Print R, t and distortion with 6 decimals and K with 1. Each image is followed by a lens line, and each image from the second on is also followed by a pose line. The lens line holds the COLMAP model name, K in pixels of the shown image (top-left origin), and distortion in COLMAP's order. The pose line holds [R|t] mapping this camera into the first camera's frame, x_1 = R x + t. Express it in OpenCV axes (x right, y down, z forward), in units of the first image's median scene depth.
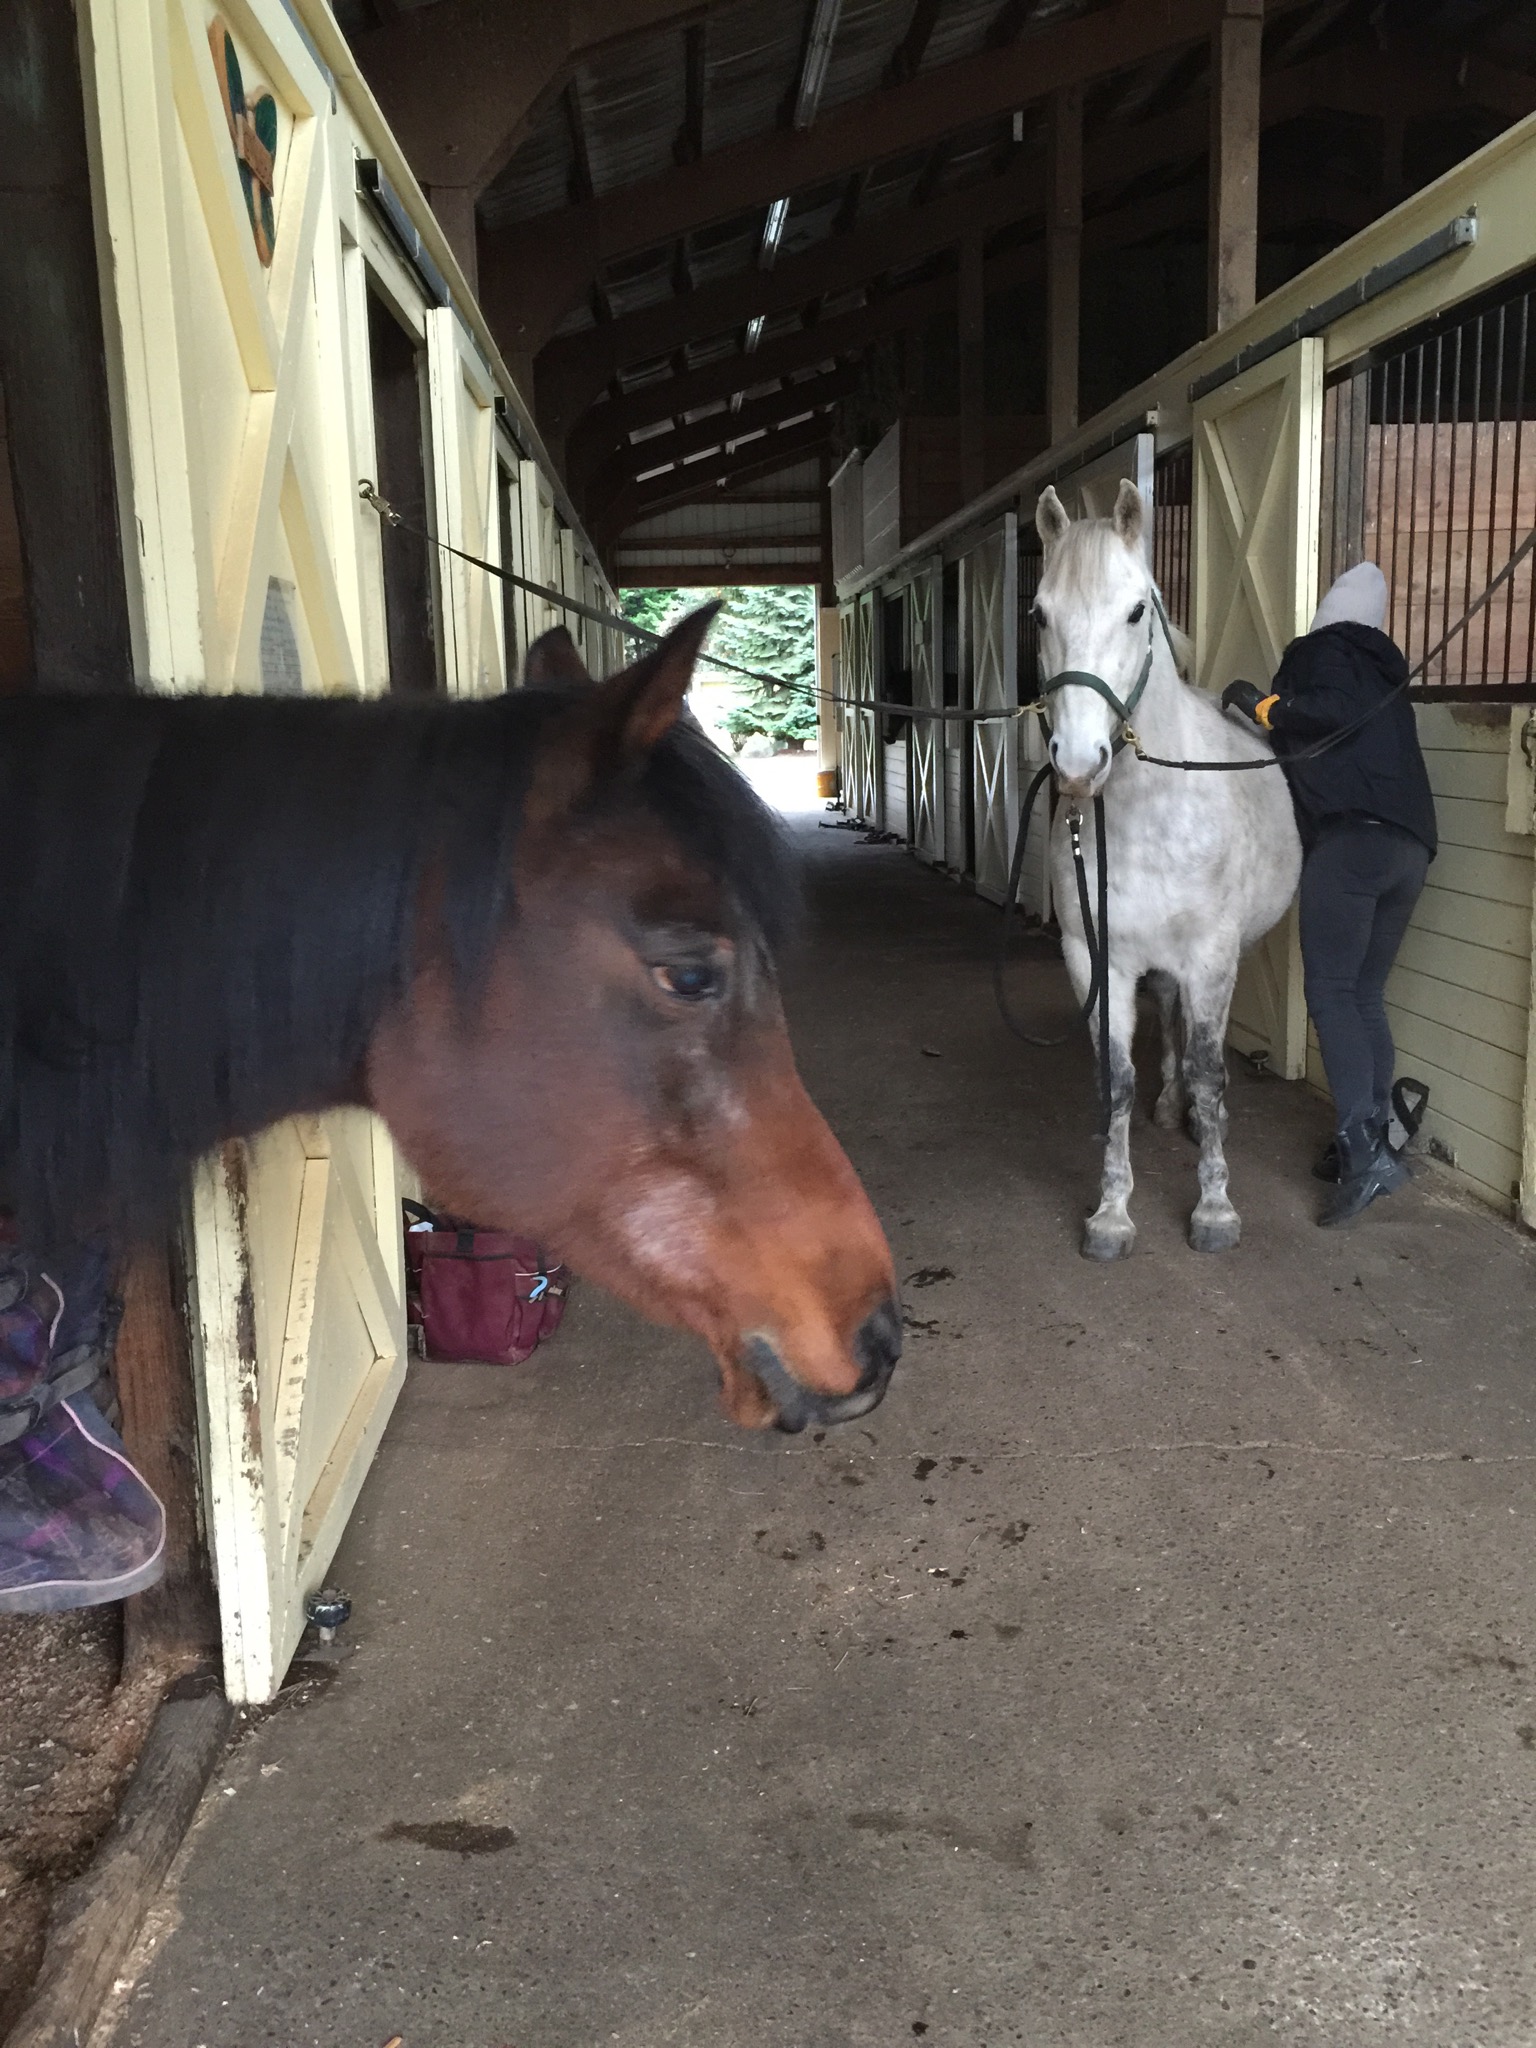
lens RADIAL K [[1659.5, 0, 768.0], [0, 1659.5, 1024.0], [0, 0, 1]] dist [0.018484, -0.010160]
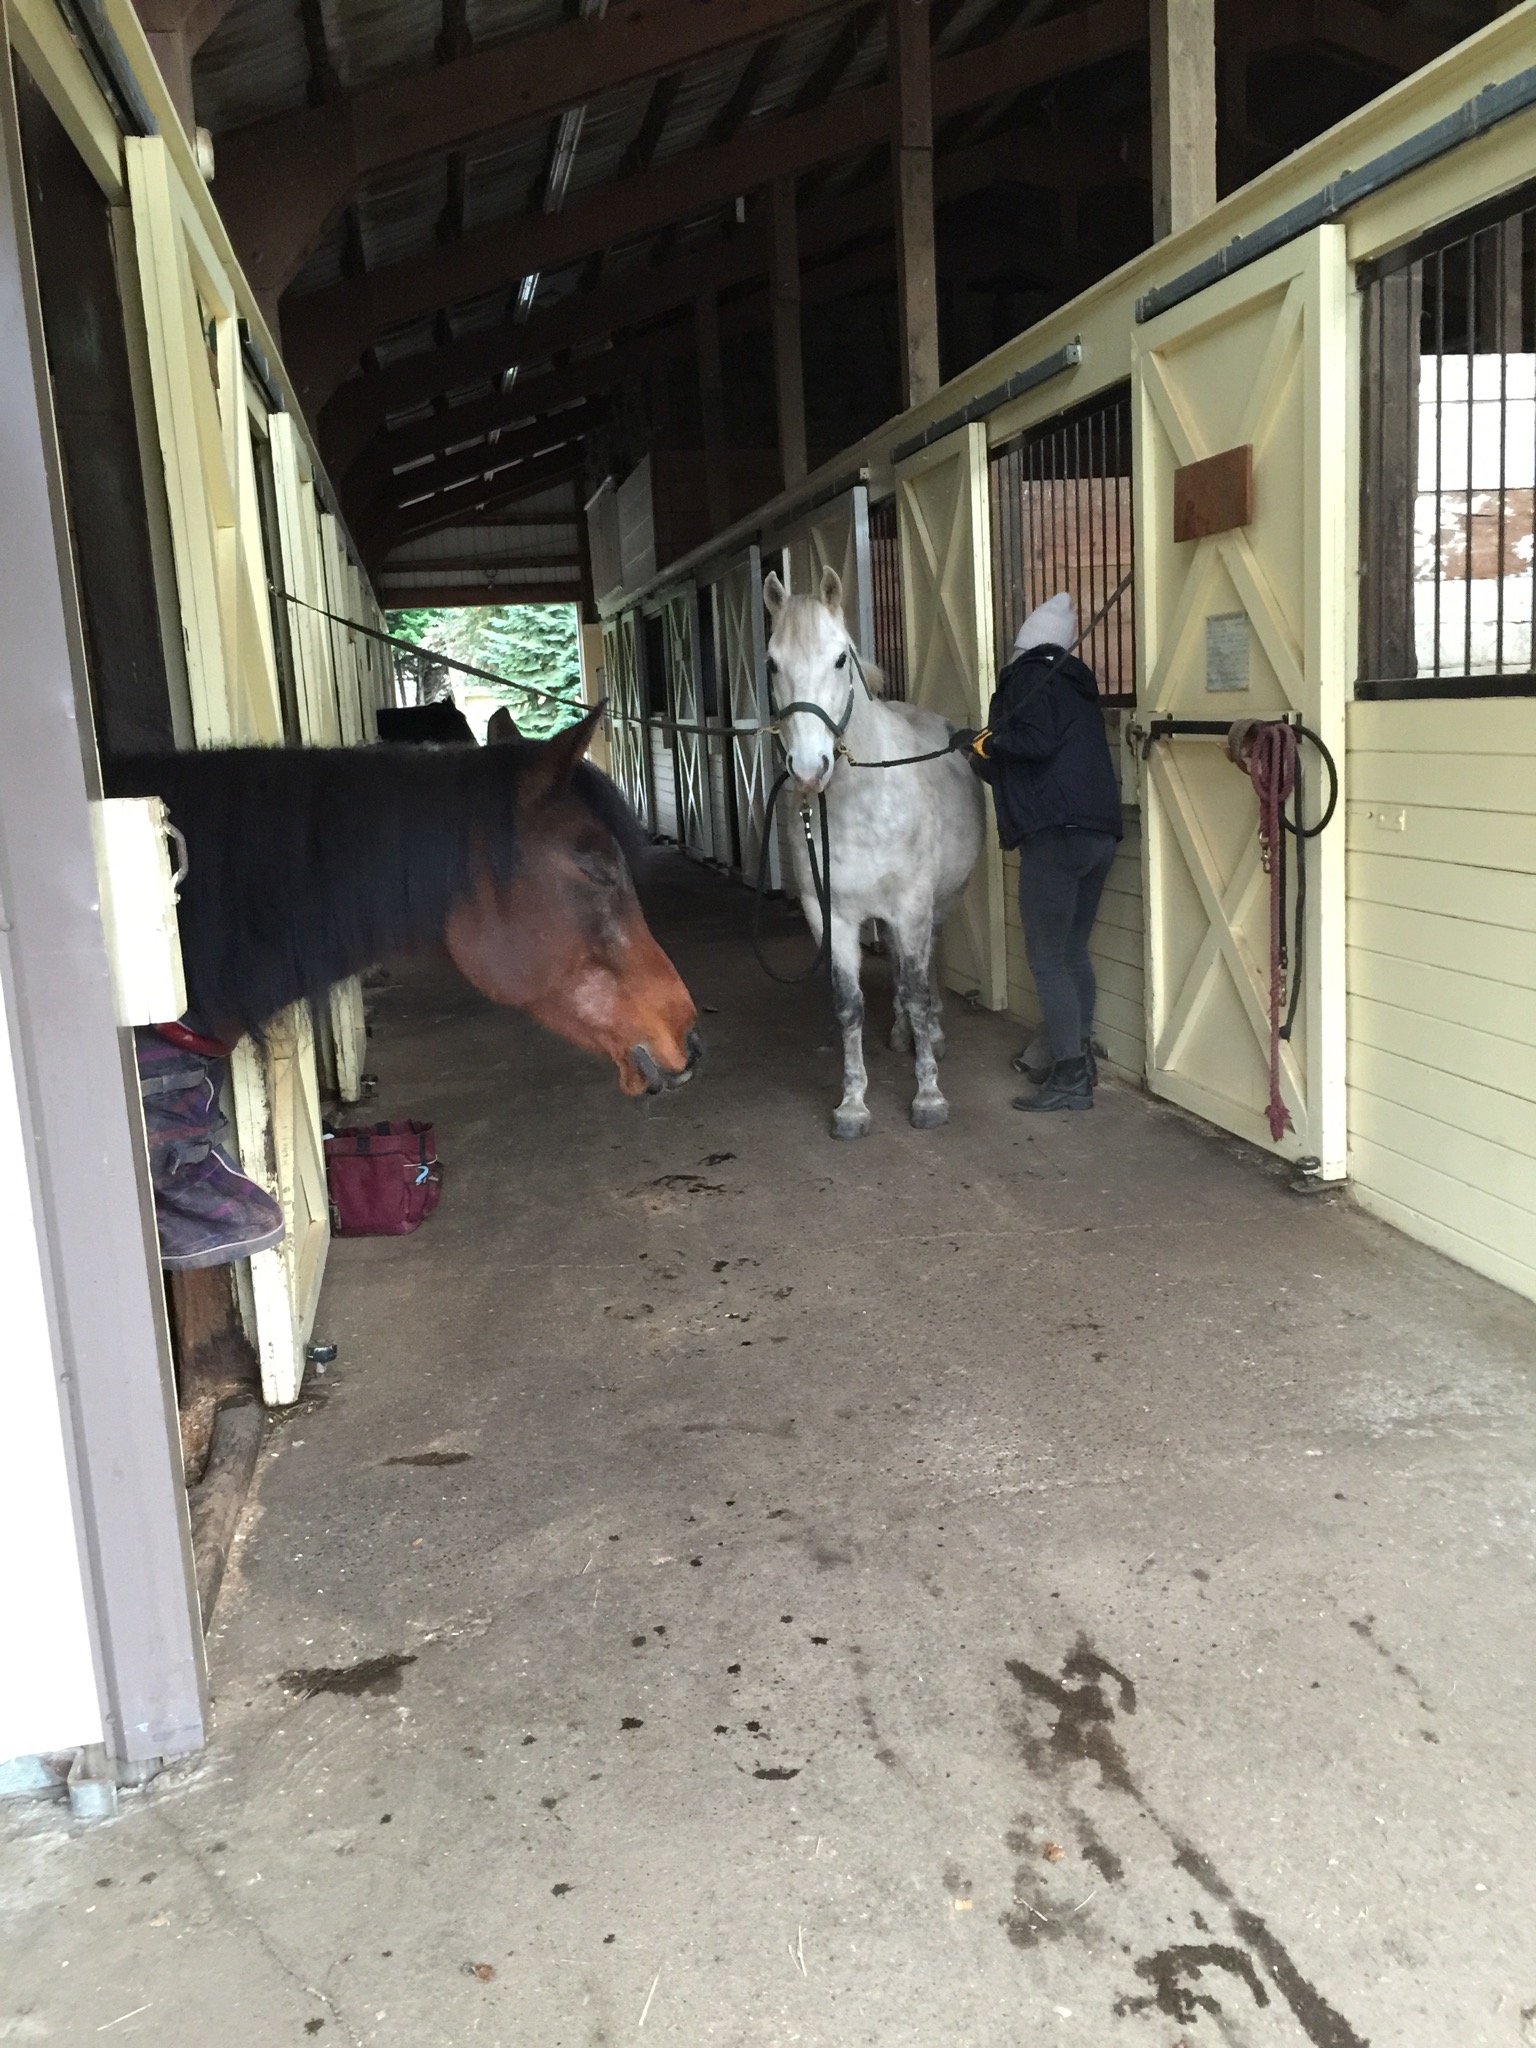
lens RADIAL K [[1799.9, 0, 768.0], [0, 1799.9, 1024.0], [0, 0, 1]] dist [0.058686, -0.004375]
pose [[0.990135, -0.053097, 0.129669, -0.034507], [0.055282, 0.998382, -0.013306, 0.055624], [-0.128753, 0.020343, 0.991468, -0.345209]]
